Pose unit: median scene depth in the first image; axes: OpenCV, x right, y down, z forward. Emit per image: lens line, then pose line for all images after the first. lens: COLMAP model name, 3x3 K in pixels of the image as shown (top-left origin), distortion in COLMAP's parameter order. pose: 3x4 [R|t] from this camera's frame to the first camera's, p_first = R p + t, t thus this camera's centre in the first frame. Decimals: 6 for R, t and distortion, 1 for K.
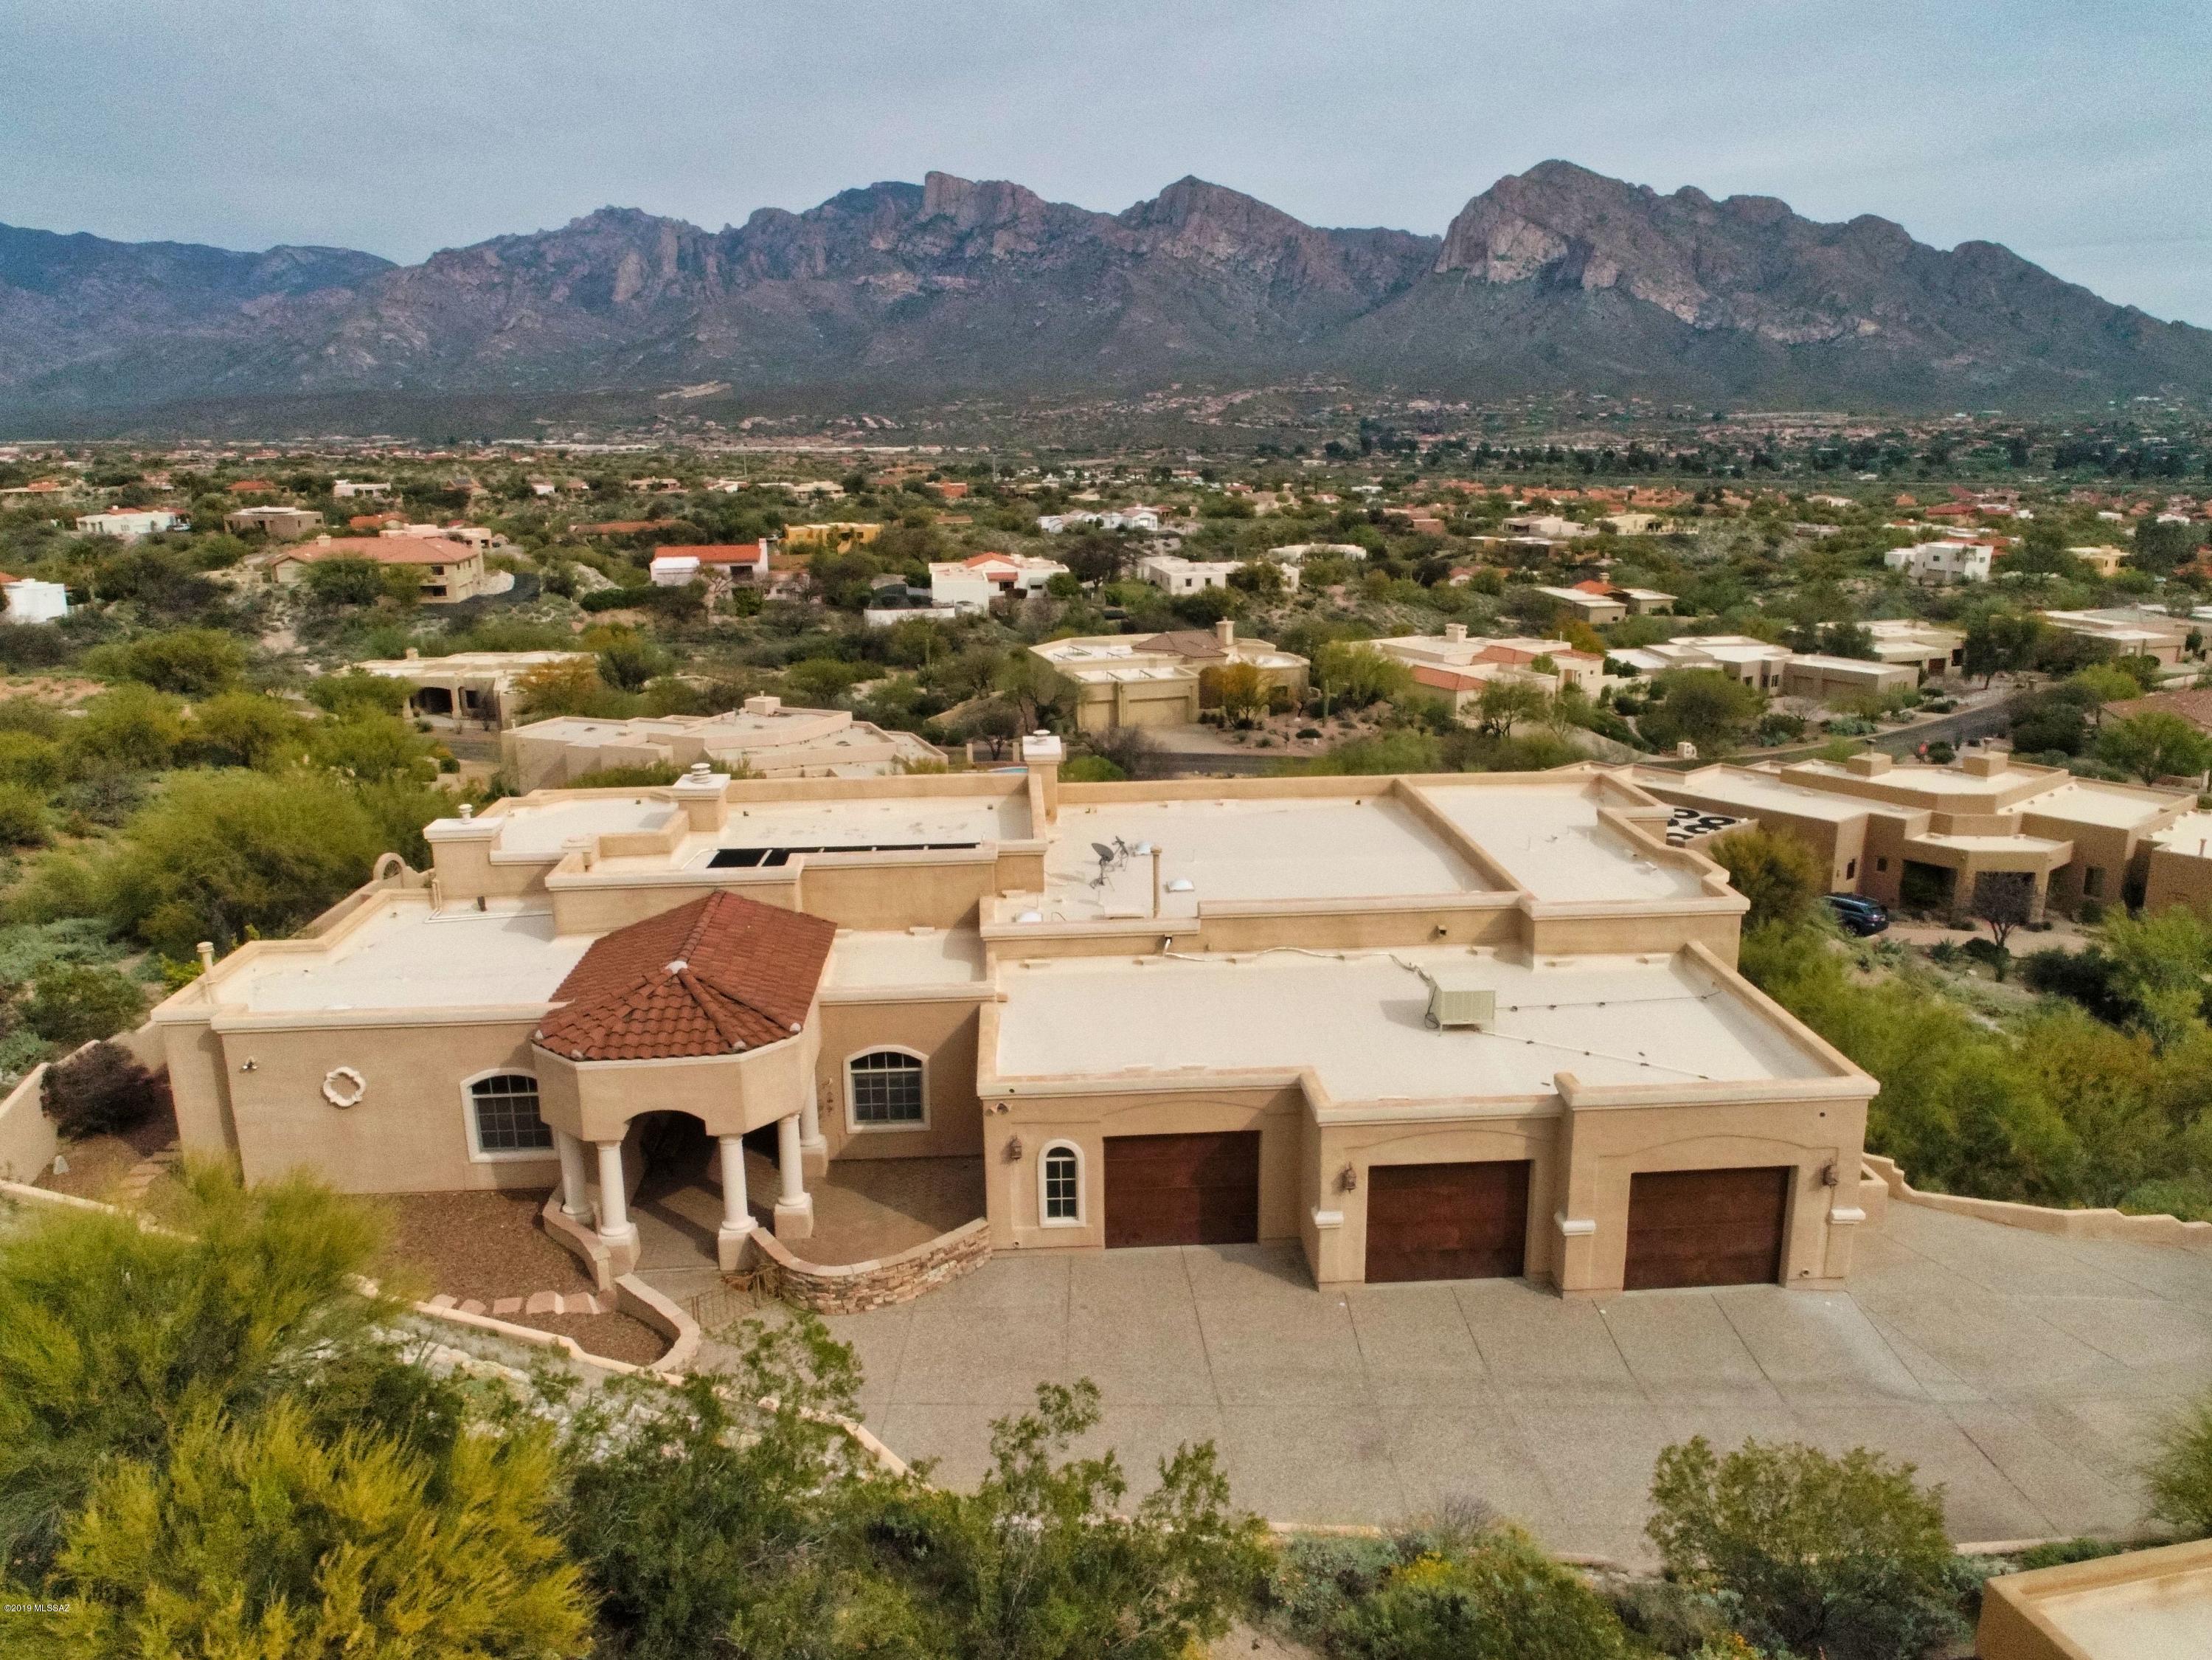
lens RADIAL K [[1661.1, 0, 1100.2], [0, 1661.1, 831.0], [0, 0, 1]] dist [-0.009341, 0.001133]
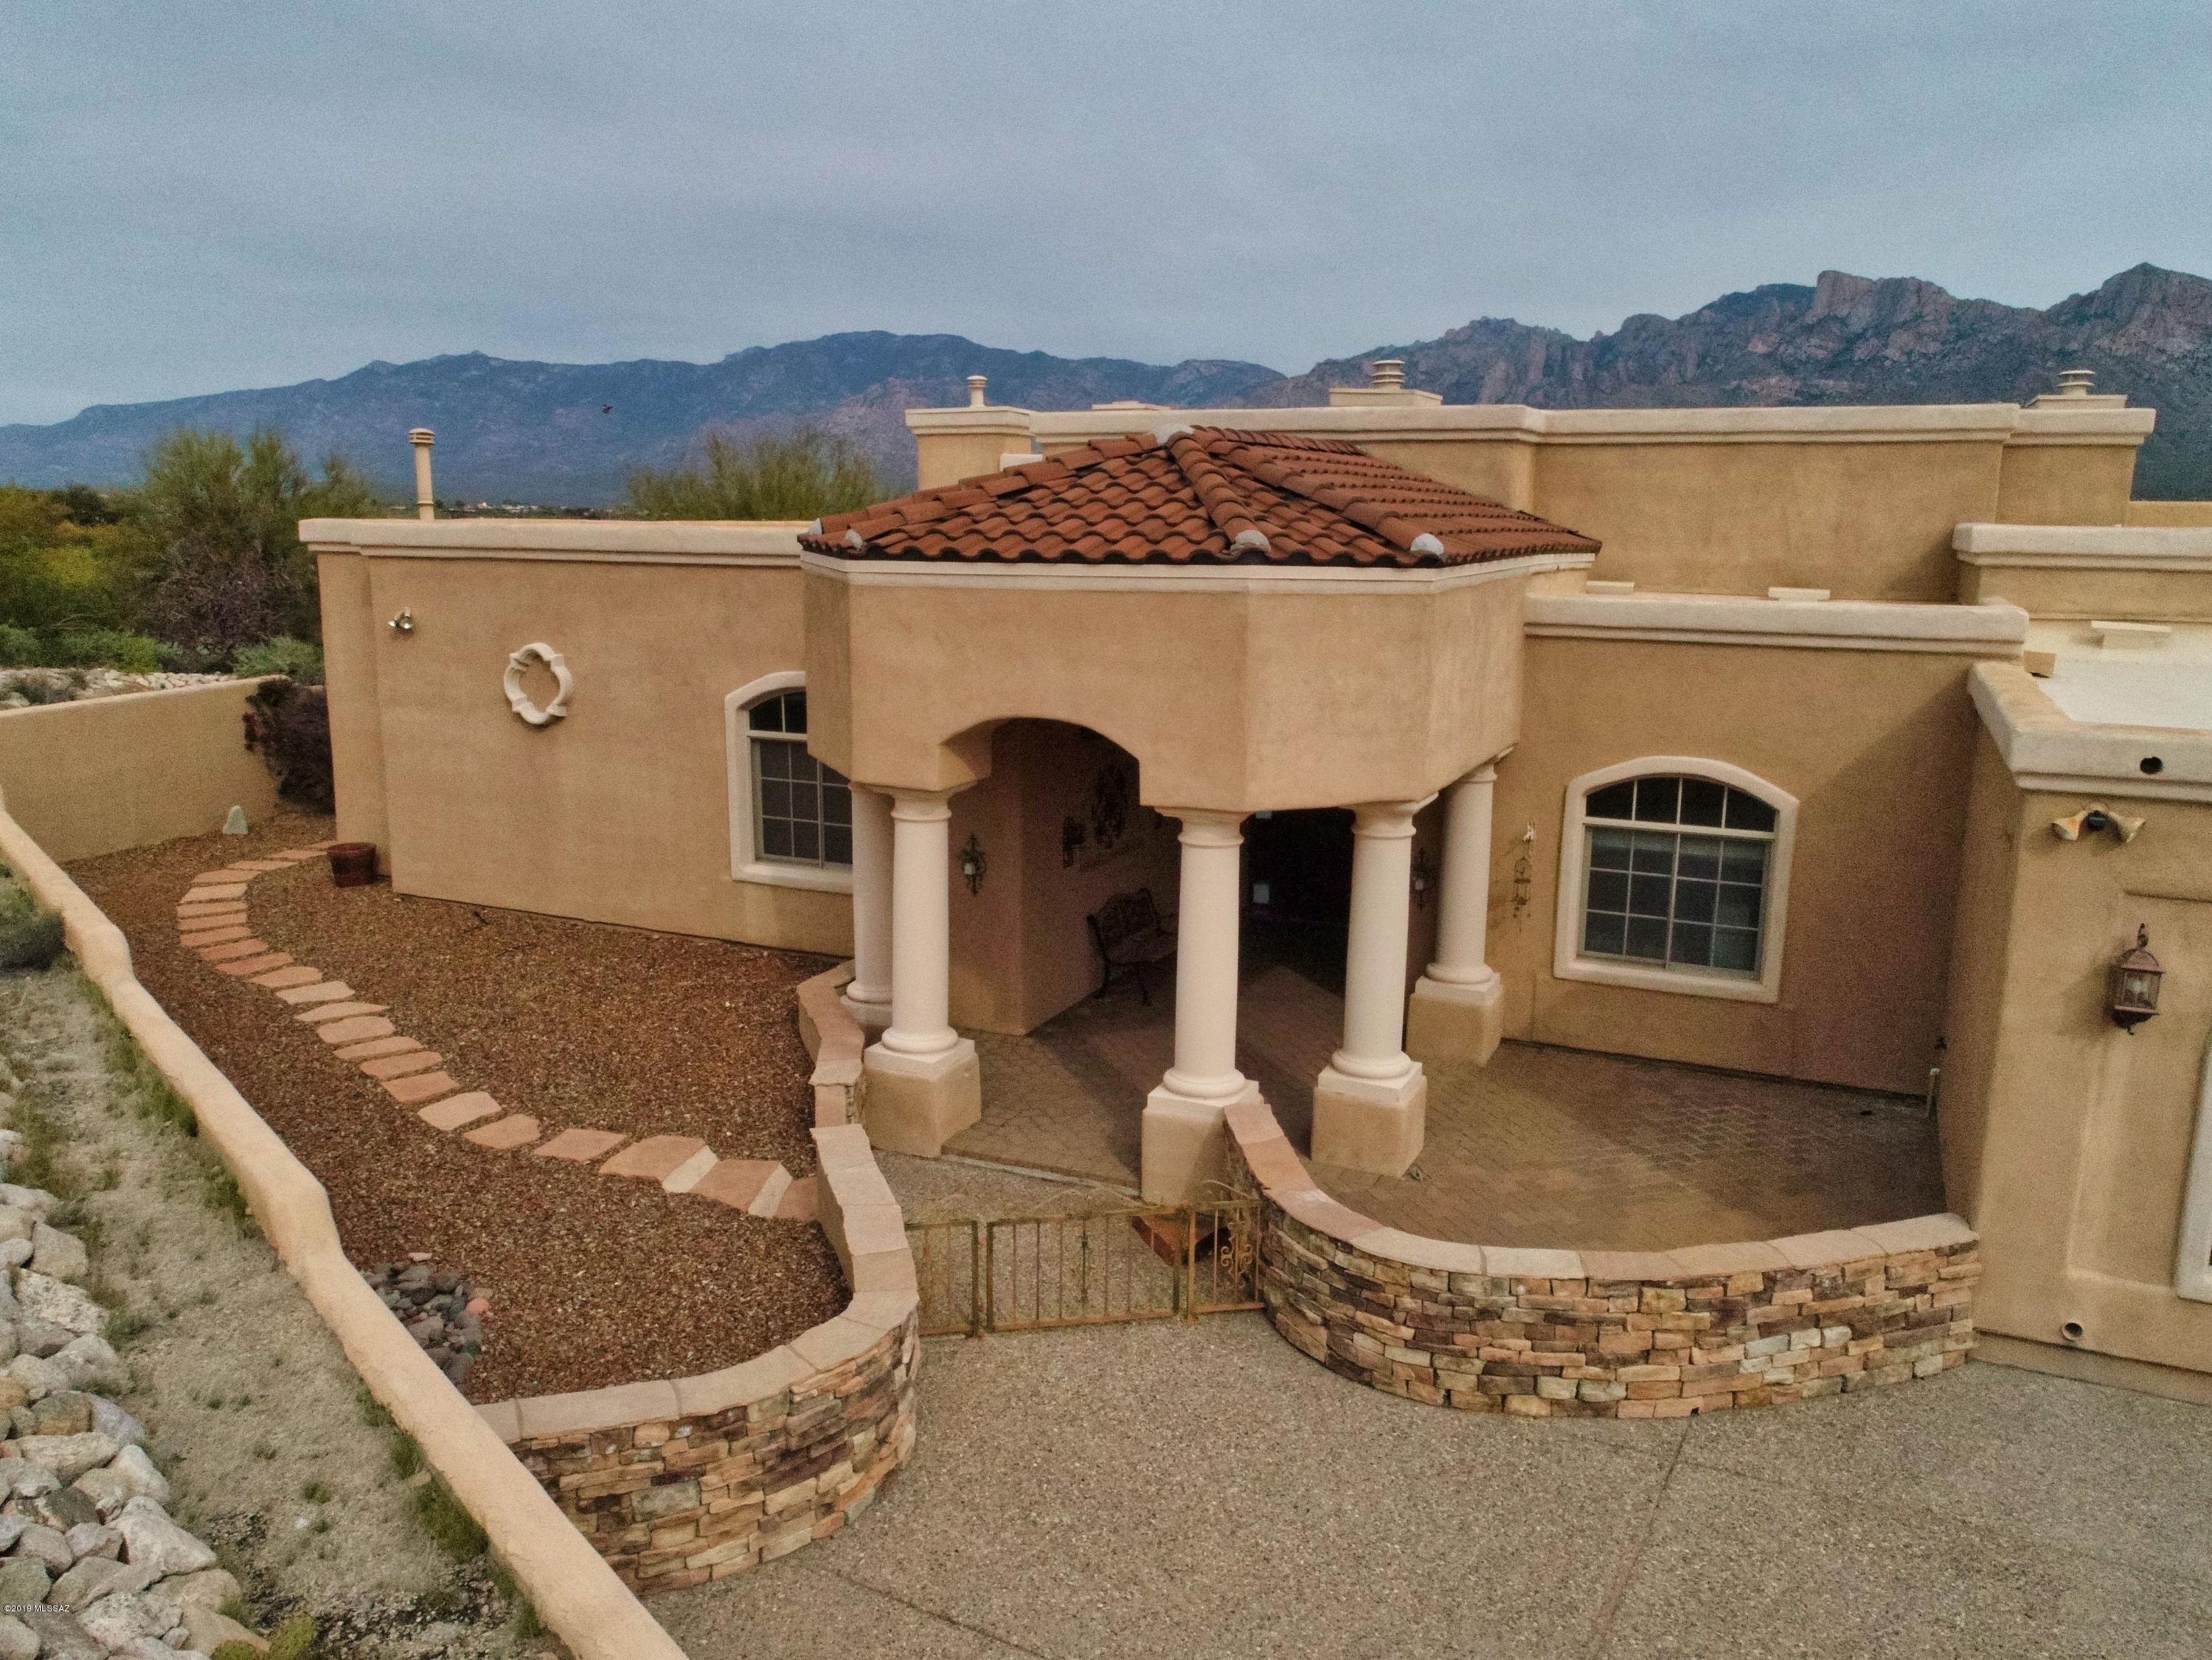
lens RADIAL K [[1661.1, 0, 1100.2], [0, 1661.1, 831.0], [0, 0, 1]] dist [-0.009341, 0.001133]
pose [[0.882699, 0.112347, -0.456311, -0.075788], [-0.139778, 0.989823, -0.026687, 0.187691], [0.448669, 0.087339, 0.889420, 0.637927]]
